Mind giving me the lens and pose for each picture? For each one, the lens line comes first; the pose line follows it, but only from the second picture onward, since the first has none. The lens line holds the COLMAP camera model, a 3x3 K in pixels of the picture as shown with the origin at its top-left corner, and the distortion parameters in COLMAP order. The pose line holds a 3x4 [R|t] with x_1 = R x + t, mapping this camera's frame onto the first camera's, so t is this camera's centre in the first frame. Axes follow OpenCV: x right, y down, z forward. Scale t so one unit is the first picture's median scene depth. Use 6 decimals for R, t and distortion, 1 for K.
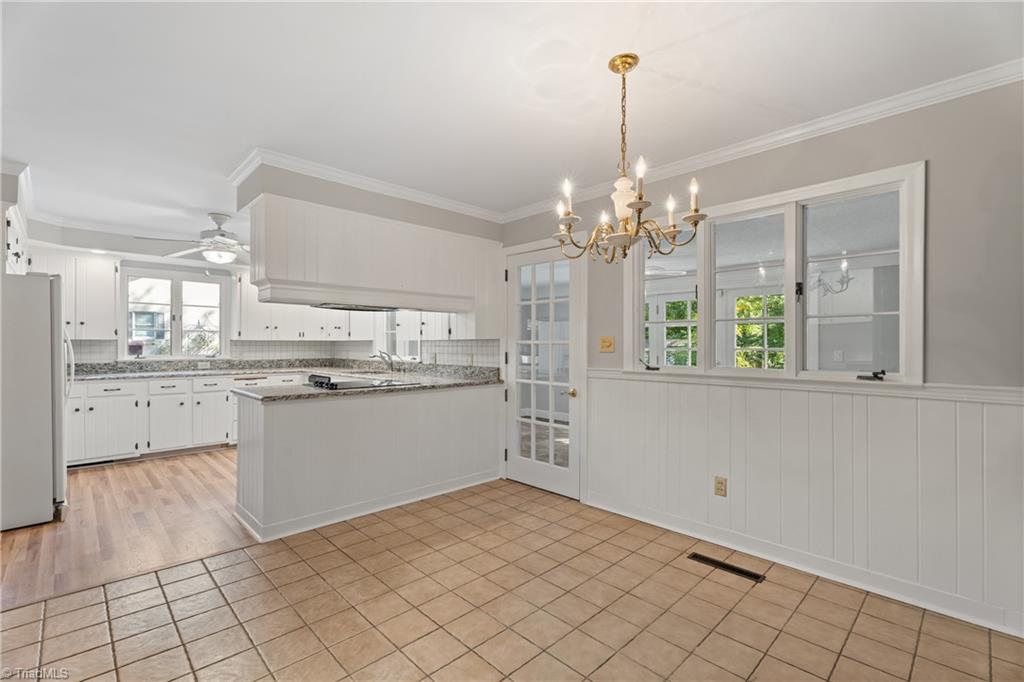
lens RADIAL K [[458.1, 0, 510.1], [0, 458.1, 339.8], [0, 0, 1]] dist [0.002894, 0.000369]
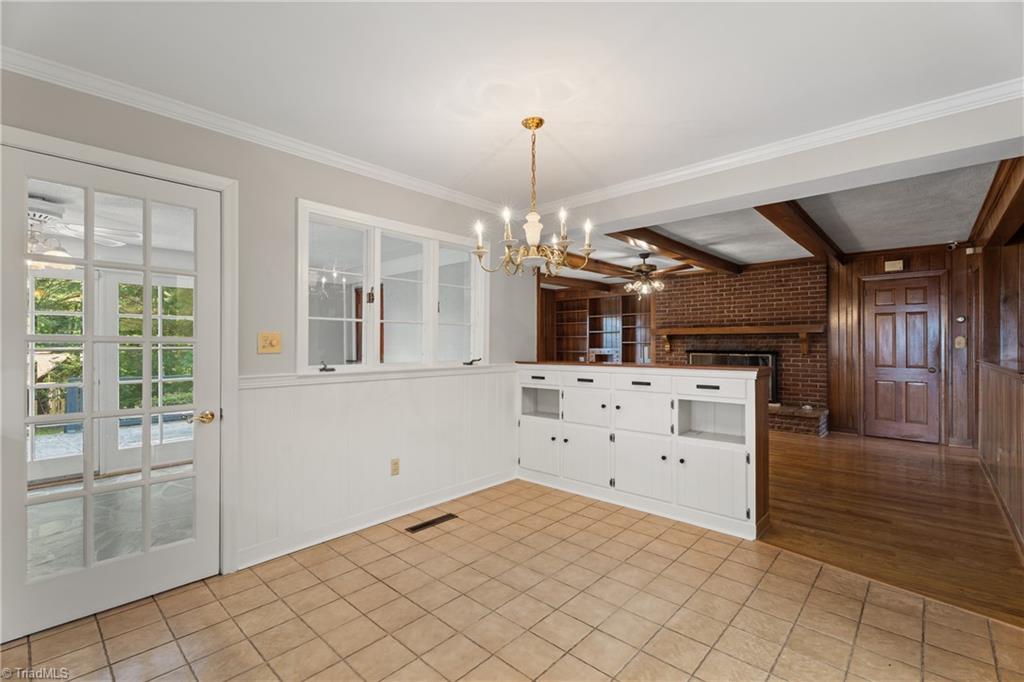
lens RADIAL K [[458.1, 0, 509.4], [0, 458.1, 345.8], [0, 0, 1]] dist [0.002894, 0.000369]
pose [[-0.061824, -0.004441, 0.998077, -0.729625], [-0.009986, 0.999943, 0.003830, 0.009811], [-0.998037, -0.009730, -0.061865, 0.821246]]
